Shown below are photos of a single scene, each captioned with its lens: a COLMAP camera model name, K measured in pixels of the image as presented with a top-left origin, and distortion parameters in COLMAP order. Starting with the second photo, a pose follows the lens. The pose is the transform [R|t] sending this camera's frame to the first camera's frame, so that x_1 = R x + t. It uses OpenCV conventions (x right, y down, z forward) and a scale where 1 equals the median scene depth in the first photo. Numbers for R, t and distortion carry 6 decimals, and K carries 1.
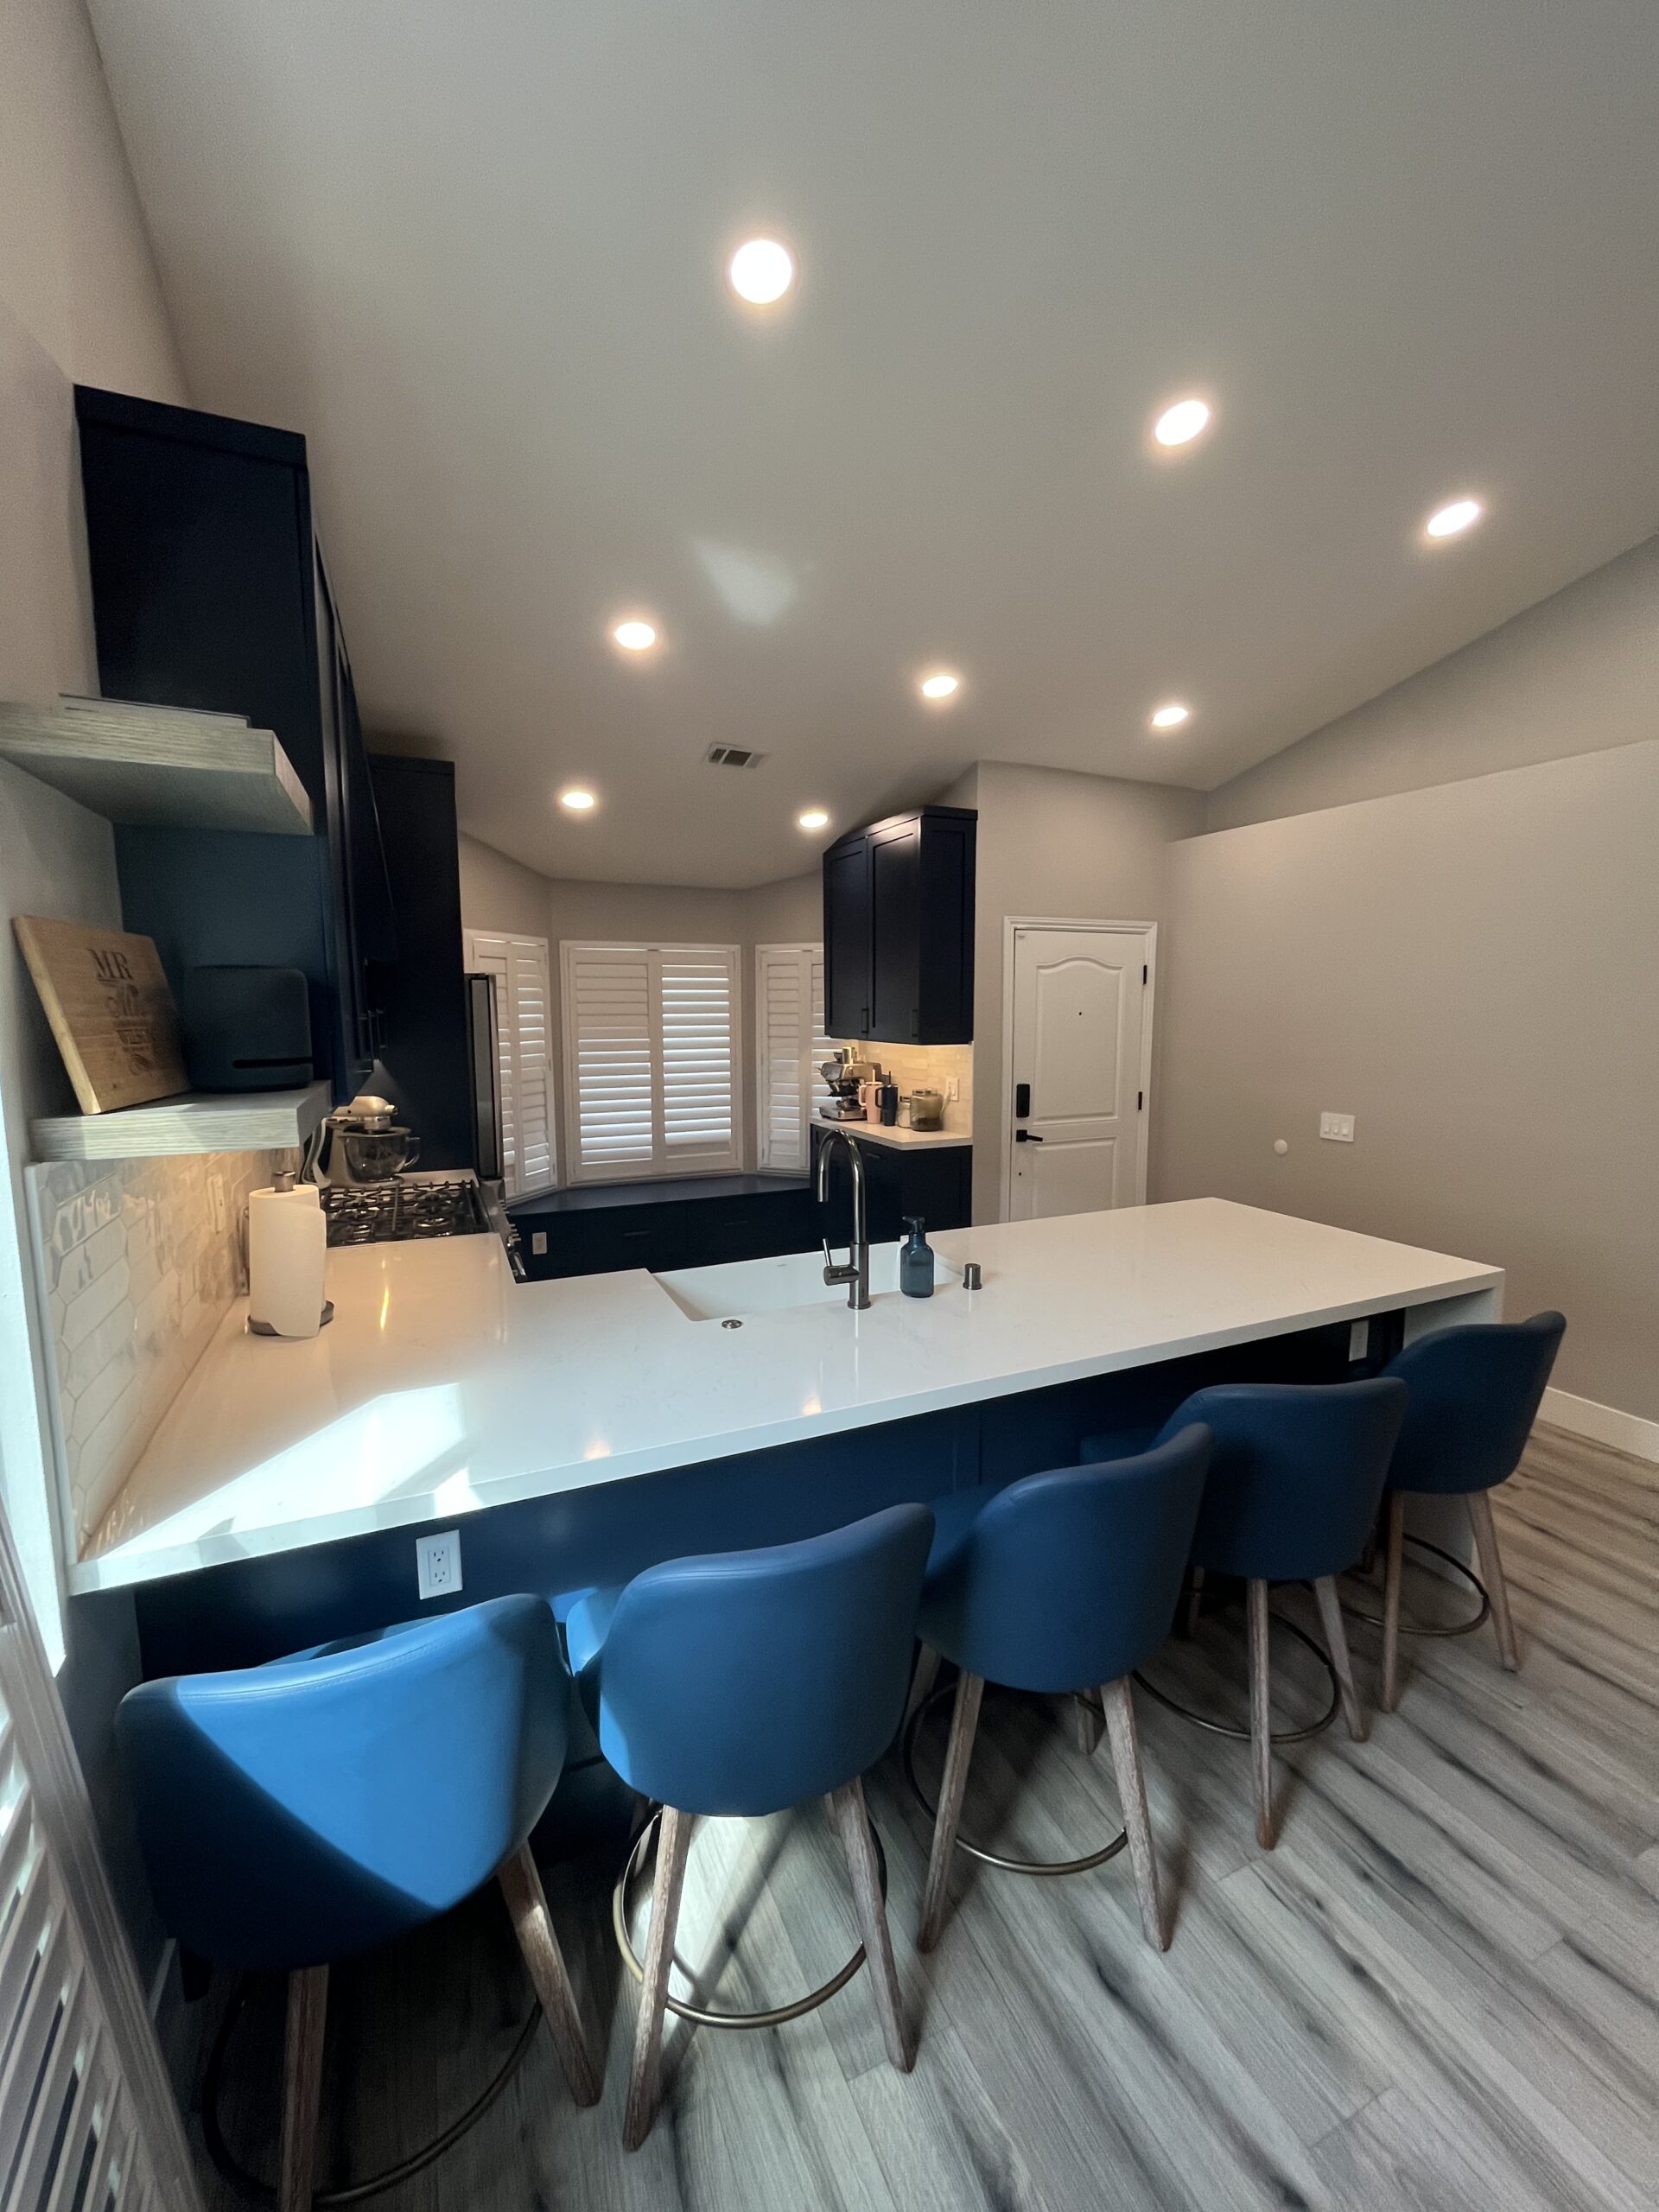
lens RADIAL K [[897.1, 0, 830.6], [0, 897.1, 1102.8], [0, 0, 1]] dist [-0.004033, 0.000444]
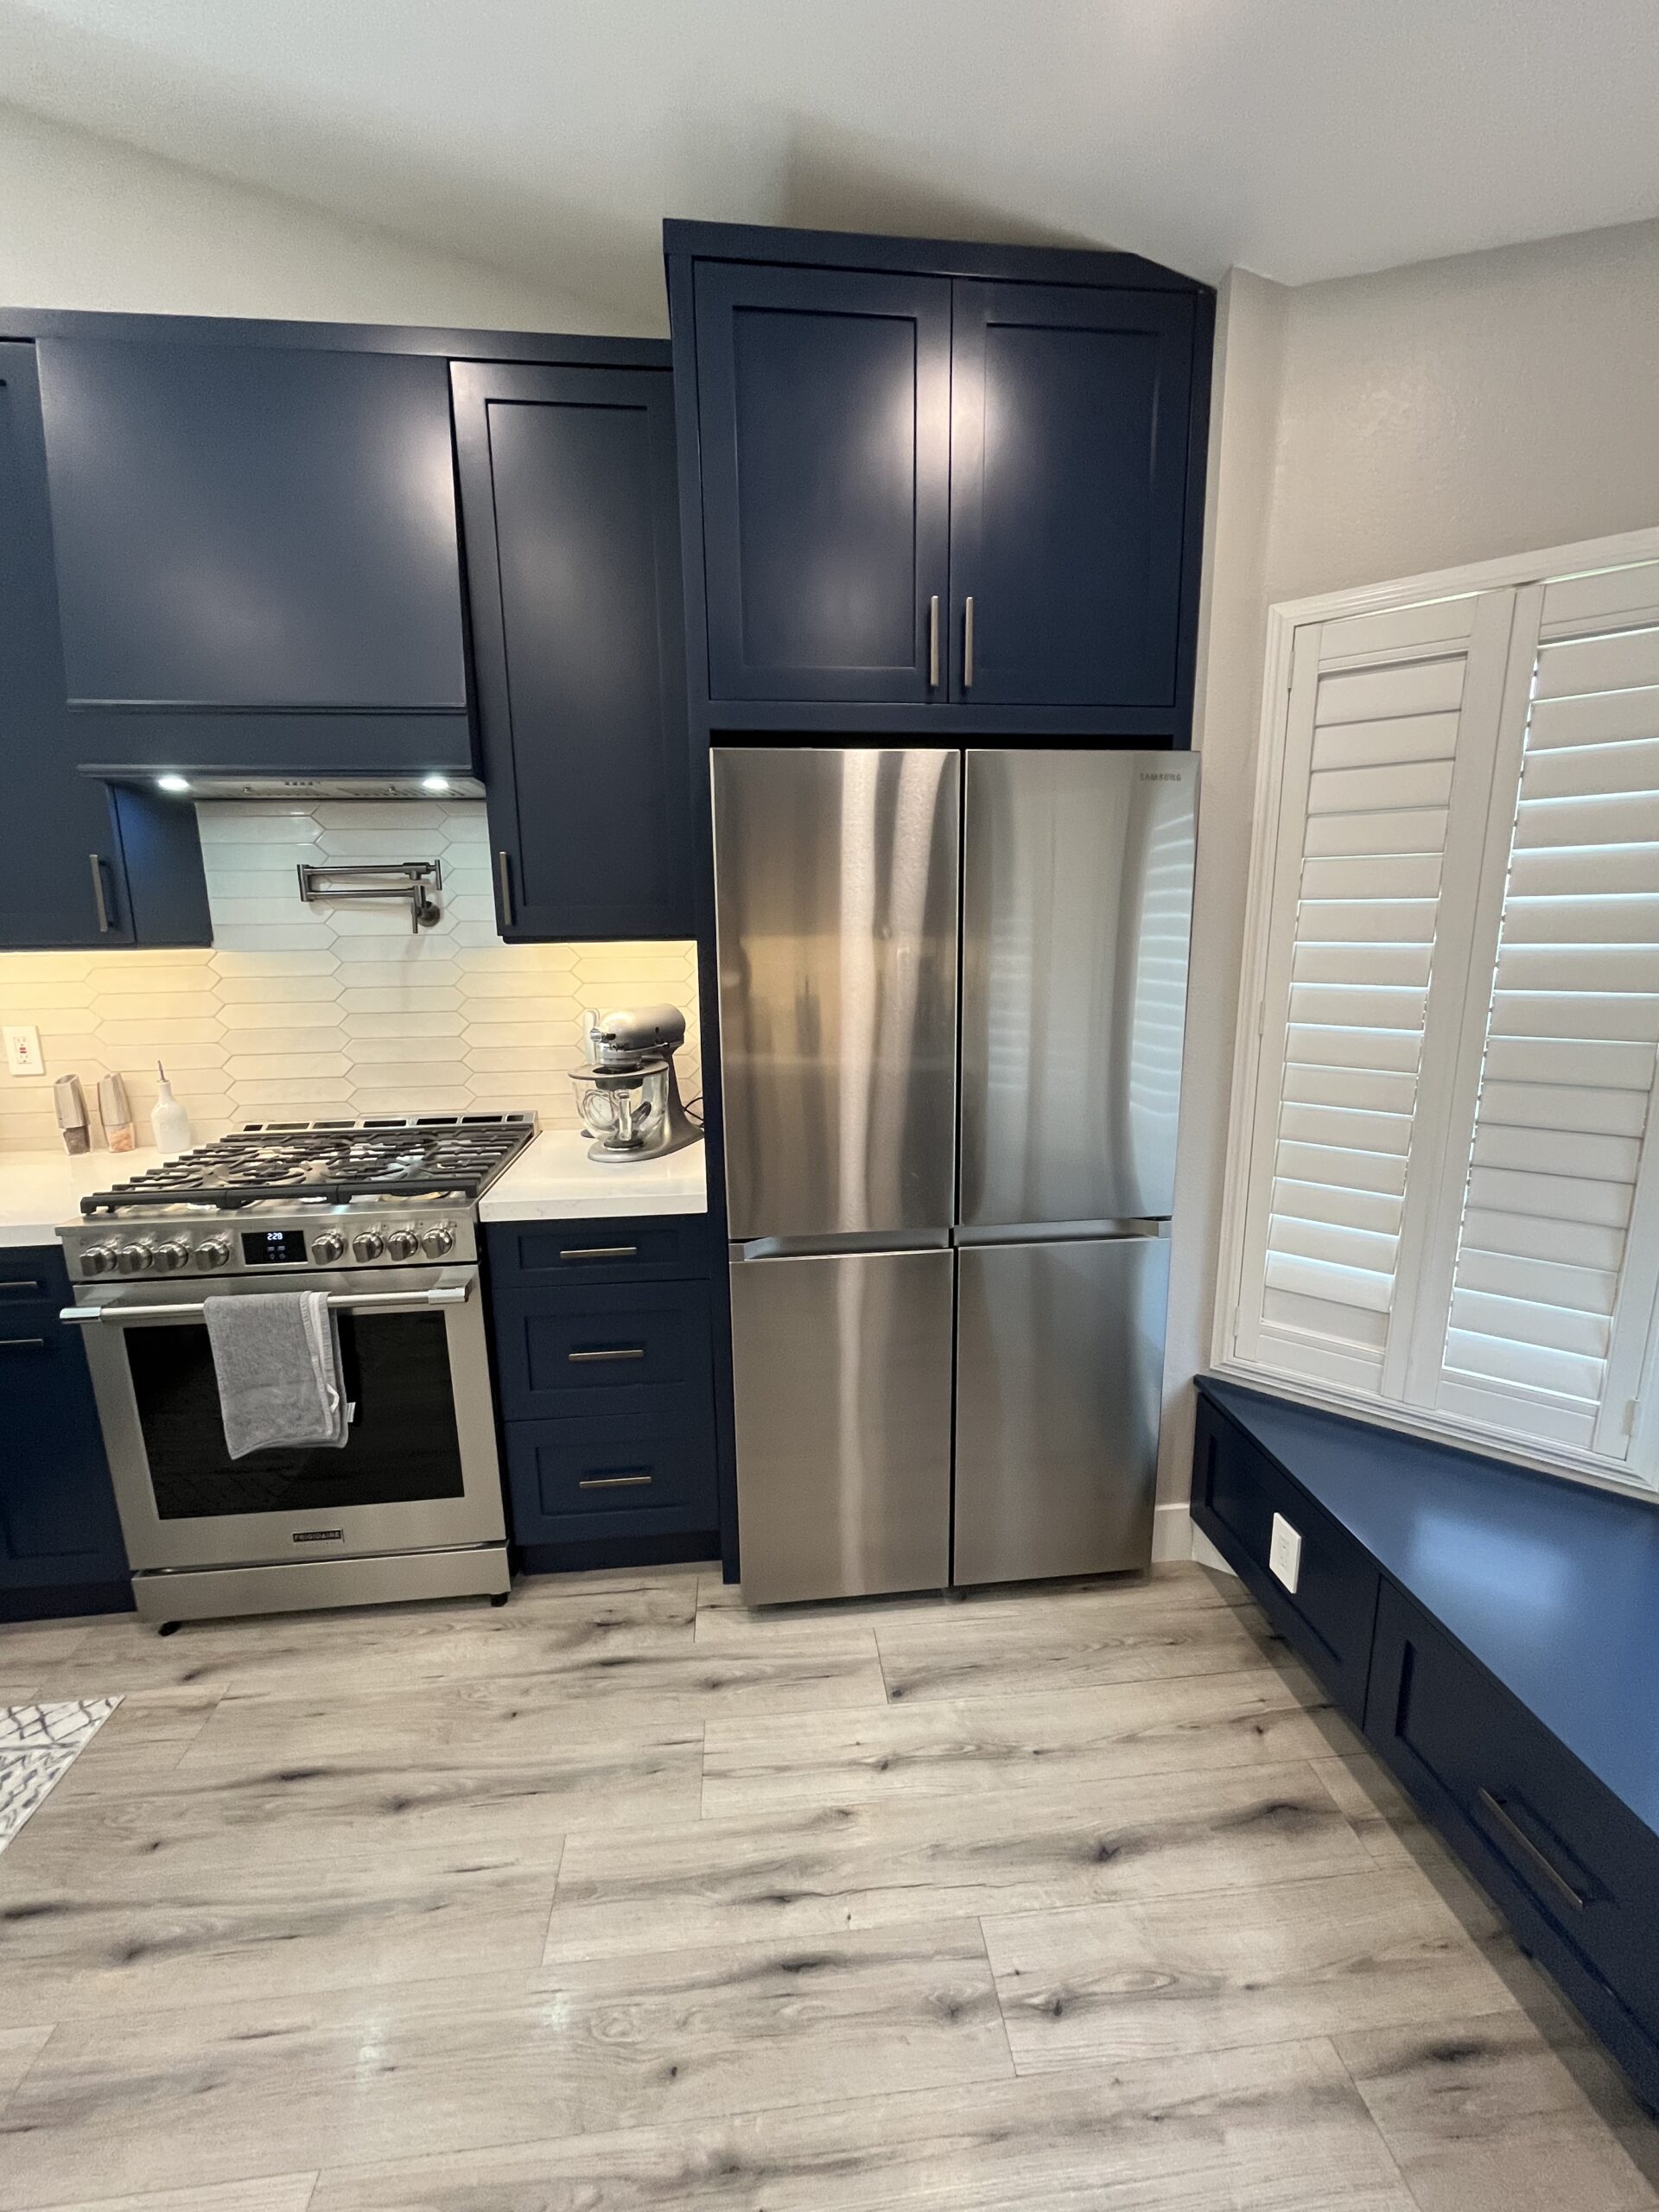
lens RADIAL K [[897.1, 0, 836.5], [0, 897.1, 1106.5], [0, 0, 1]] dist [-0.004033, 0.000444]
pose [[-0.319165, 0.191110, -0.928230, 0.005789], [-0.092472, 0.968502, 0.231198, -0.066537], [0.943177, 0.159625, -0.291440, 0.927076]]
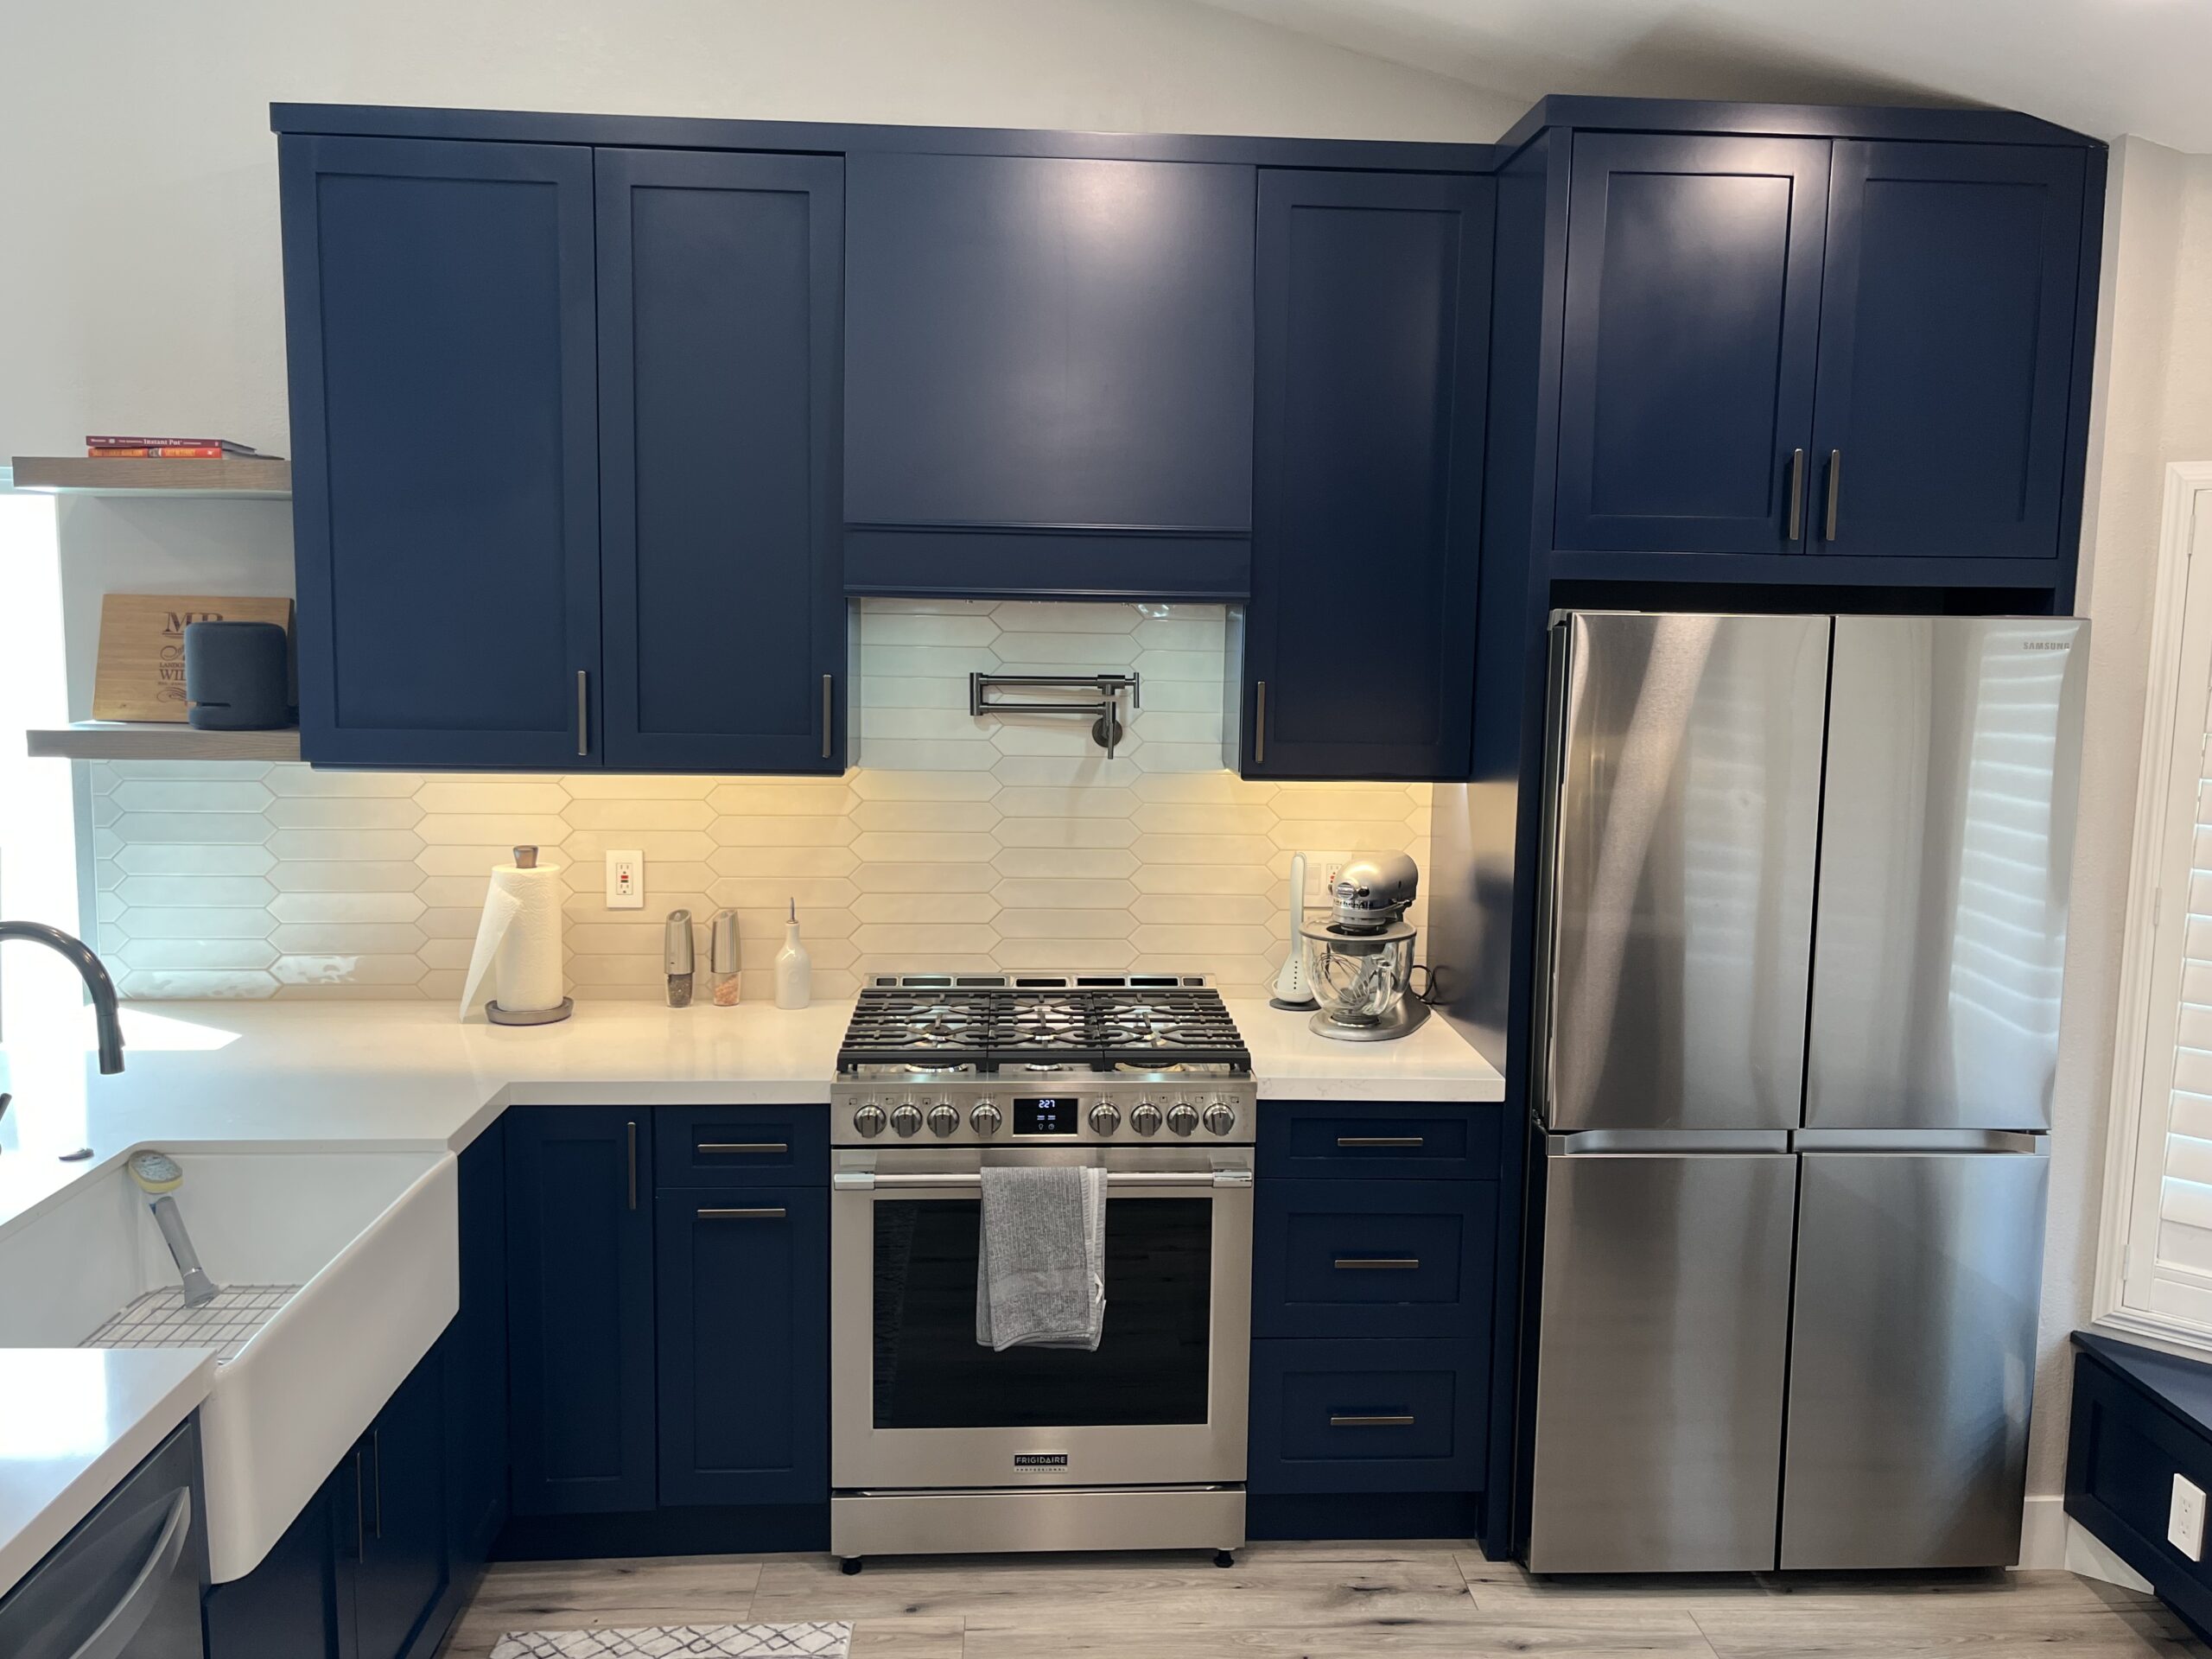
lens RADIAL K [[1772.4, 0, 1122.1], [0, 1772.4, 824.3], [0, 0, 1]] dist [0.057176, -0.076397]
pose [[-0.364693, 0.103712, -0.925334, 0.322542], [-0.120554, 0.980154, 0.157369, -0.116678], [0.923291, 0.168944, -0.344952, 0.854170]]
